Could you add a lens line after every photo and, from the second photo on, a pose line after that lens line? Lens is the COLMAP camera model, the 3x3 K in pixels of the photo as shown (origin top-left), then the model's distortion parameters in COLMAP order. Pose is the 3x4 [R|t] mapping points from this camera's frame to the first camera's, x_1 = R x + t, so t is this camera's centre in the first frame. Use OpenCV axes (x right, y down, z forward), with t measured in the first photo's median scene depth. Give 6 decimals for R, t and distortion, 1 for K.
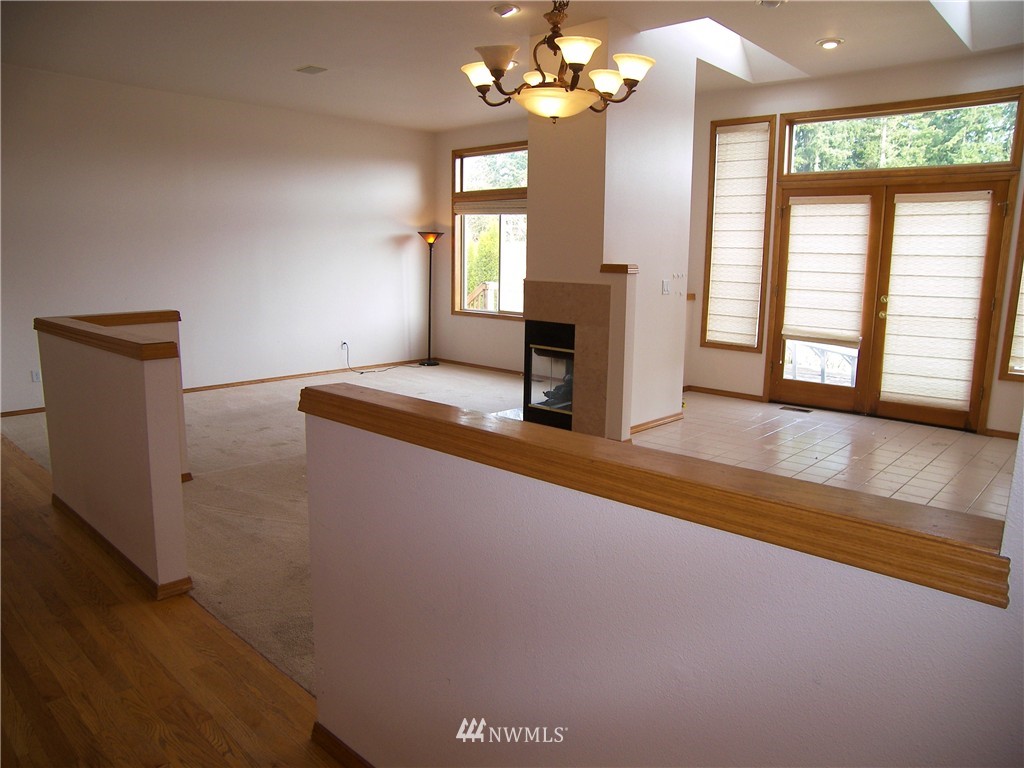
lens RADIAL K [[715.9, 0, 514.4], [0, 715.9, 381.7], [0, 0, 1]] dist [-0.075615, -0.001267]
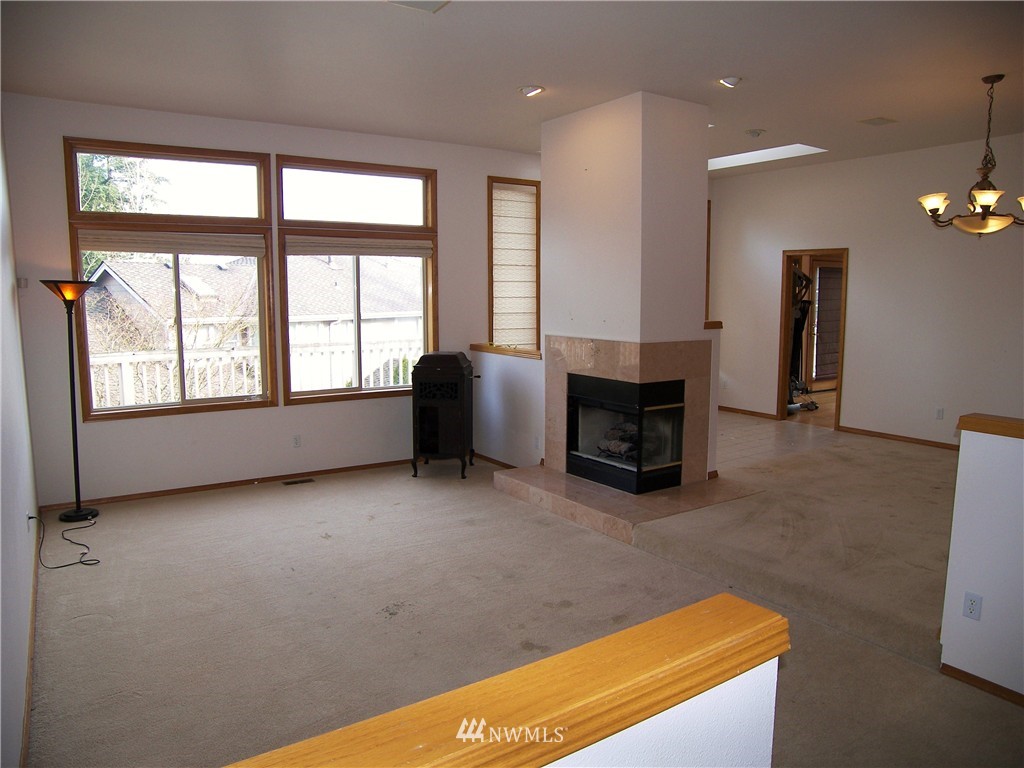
lens RADIAL K [[715.9, 0, 513.7], [0, 715.9, 381.8], [0, 0, 1]] dist [-0.075615, -0.001267]
pose [[0.243769, -0.141642, 0.959434, -0.756380], [0.173622, 0.979669, 0.100517, -0.172566], [-0.954166, 0.142076, 0.263405, 0.733462]]
